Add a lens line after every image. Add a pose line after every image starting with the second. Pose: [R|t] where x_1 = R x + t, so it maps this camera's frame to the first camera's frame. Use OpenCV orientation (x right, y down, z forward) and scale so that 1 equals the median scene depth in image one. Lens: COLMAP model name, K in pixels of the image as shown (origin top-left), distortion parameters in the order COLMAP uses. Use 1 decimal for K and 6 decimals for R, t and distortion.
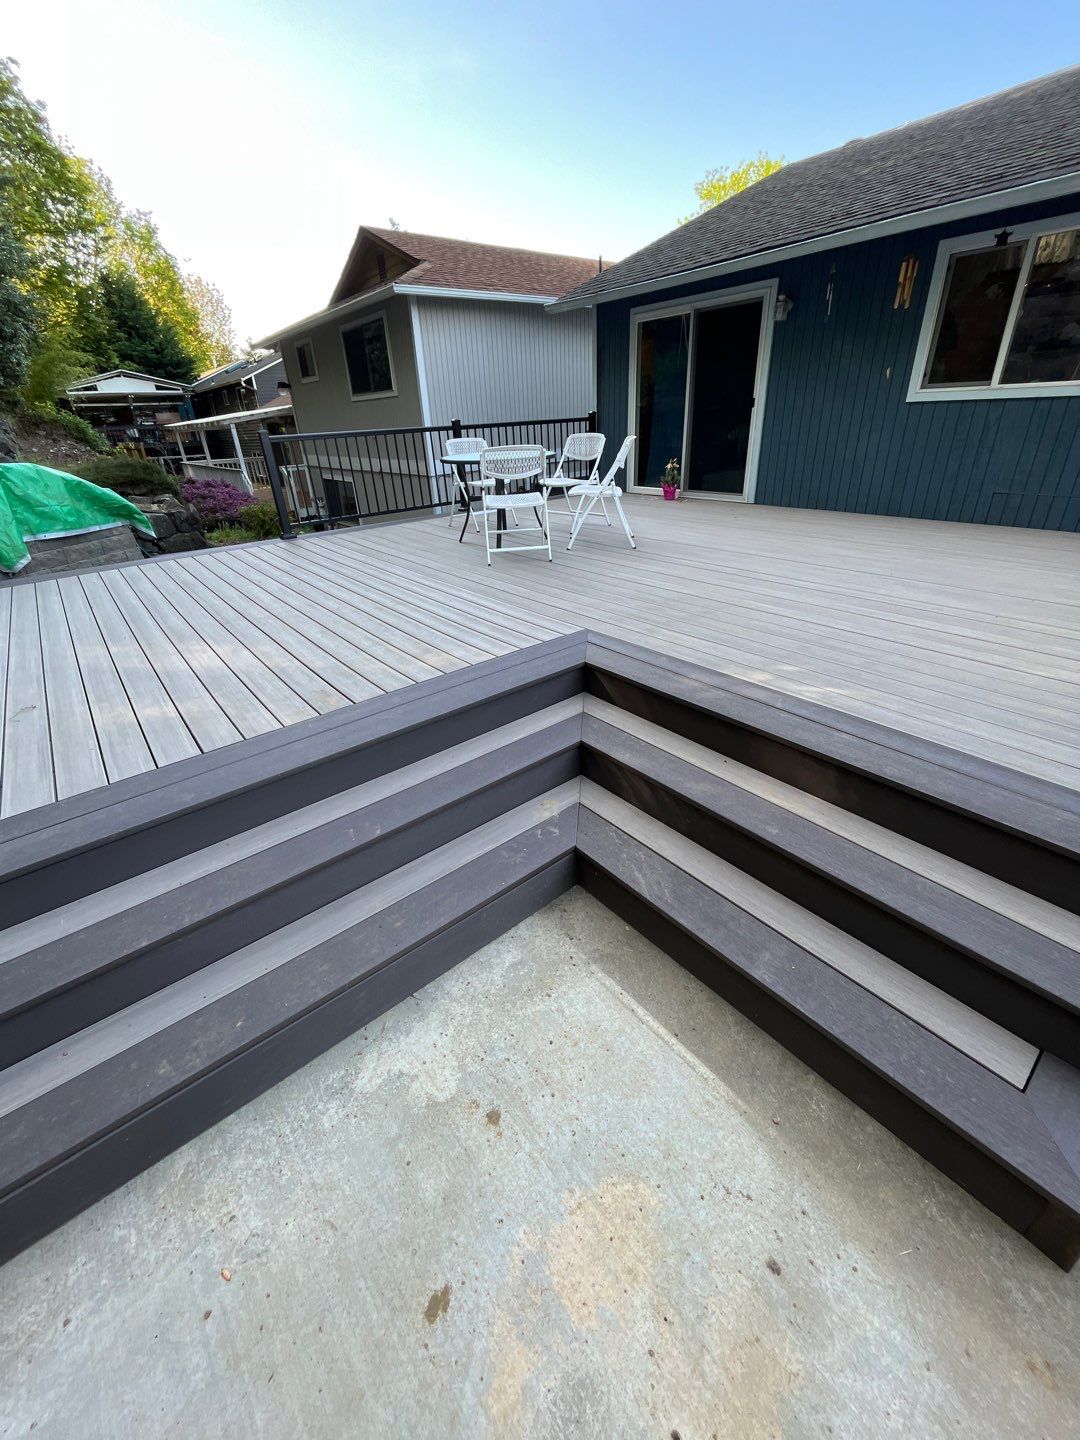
lens RADIAL K [[581.3, 0, 538.6], [0, 581.3, 716.5], [0, 0, 1]] dist [-0.003590, -0.000054]
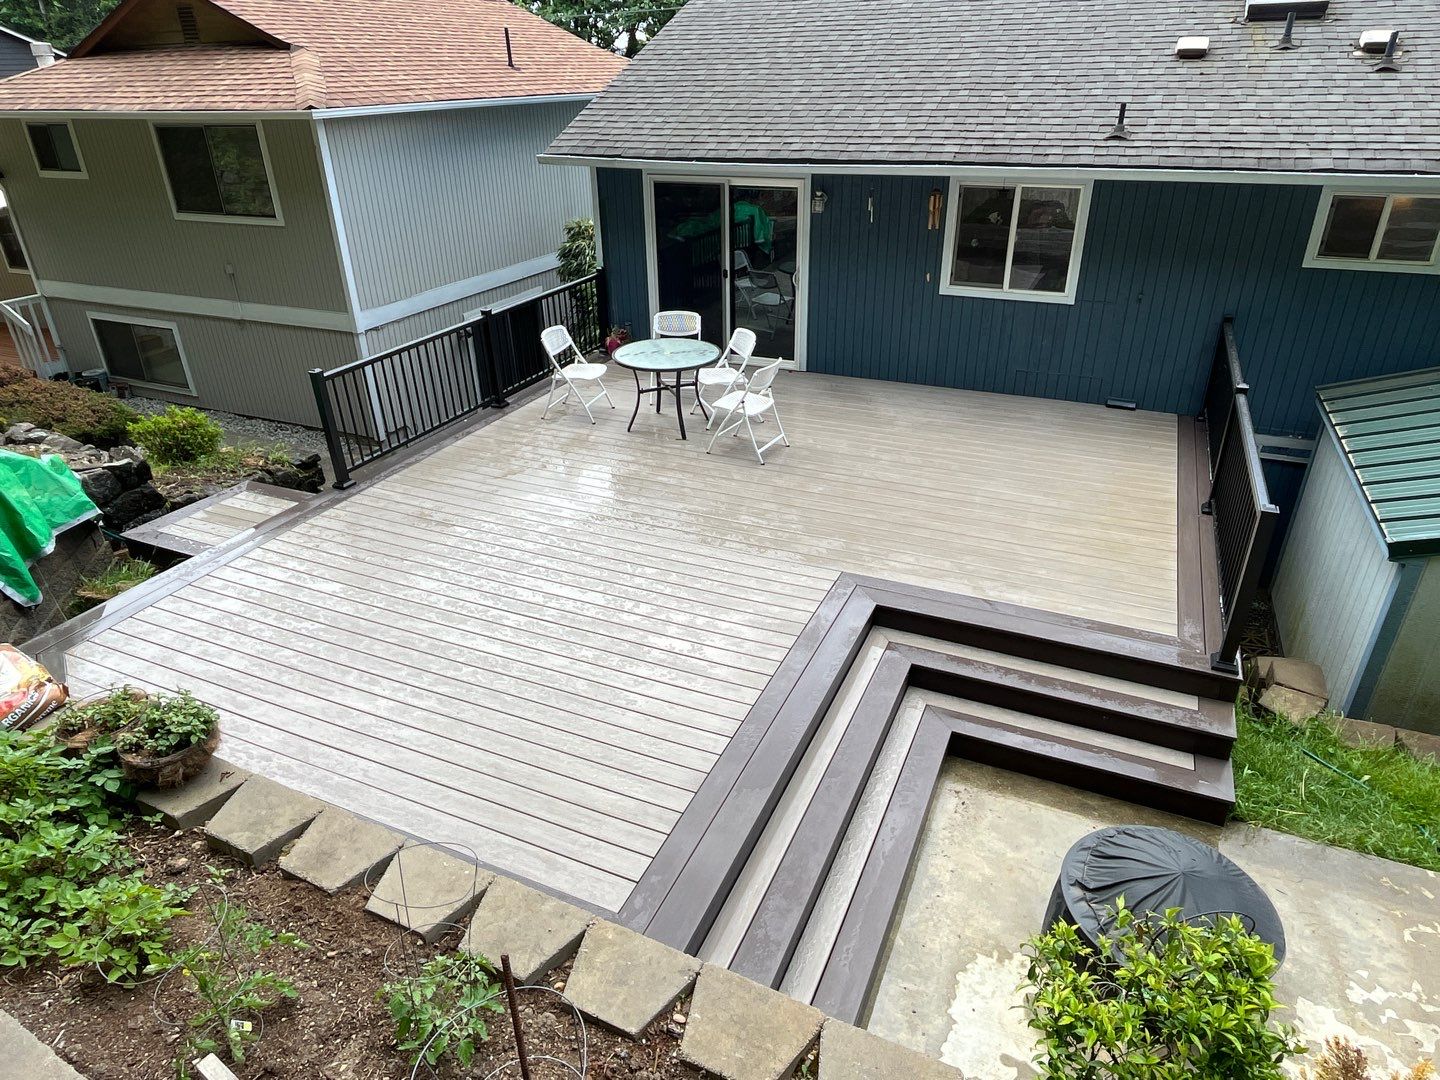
lens RADIAL K [[916.2, 0, 714.7], [0, 916.2, 540.7], [0, 0, 1]] dist [-0.006174, 0.003920]
pose [[0.892866, -0.180015, 0.412777, -0.482478], [0.187454, 0.982009, 0.022784, -0.155370], [-0.409452, 0.057034, 0.910547, -0.351380]]
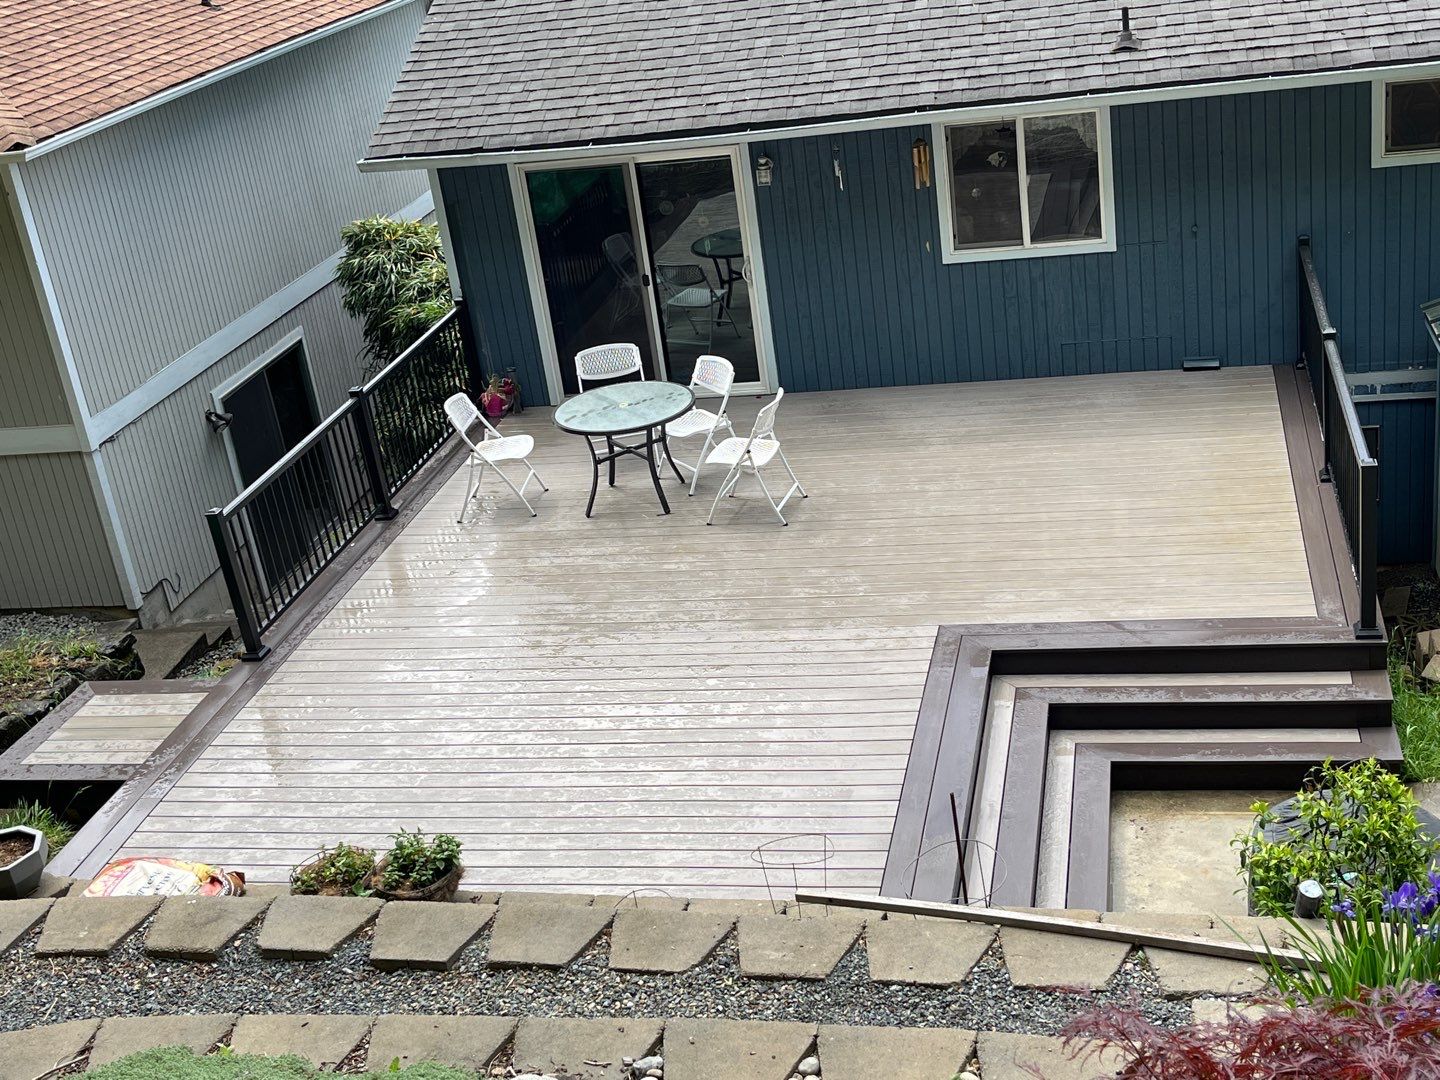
lens RADIAL K [[1838.2, 0, 734.0], [0, 1838.2, 533.1], [0, 0, 1]] dist [0.087773, -0.224381]
pose [[0.773477, -0.299409, 0.558648, -1.023698], [0.374812, 0.926835, -0.022207, -0.186160], [-0.511126, 0.226565, 0.829107, -0.831257]]
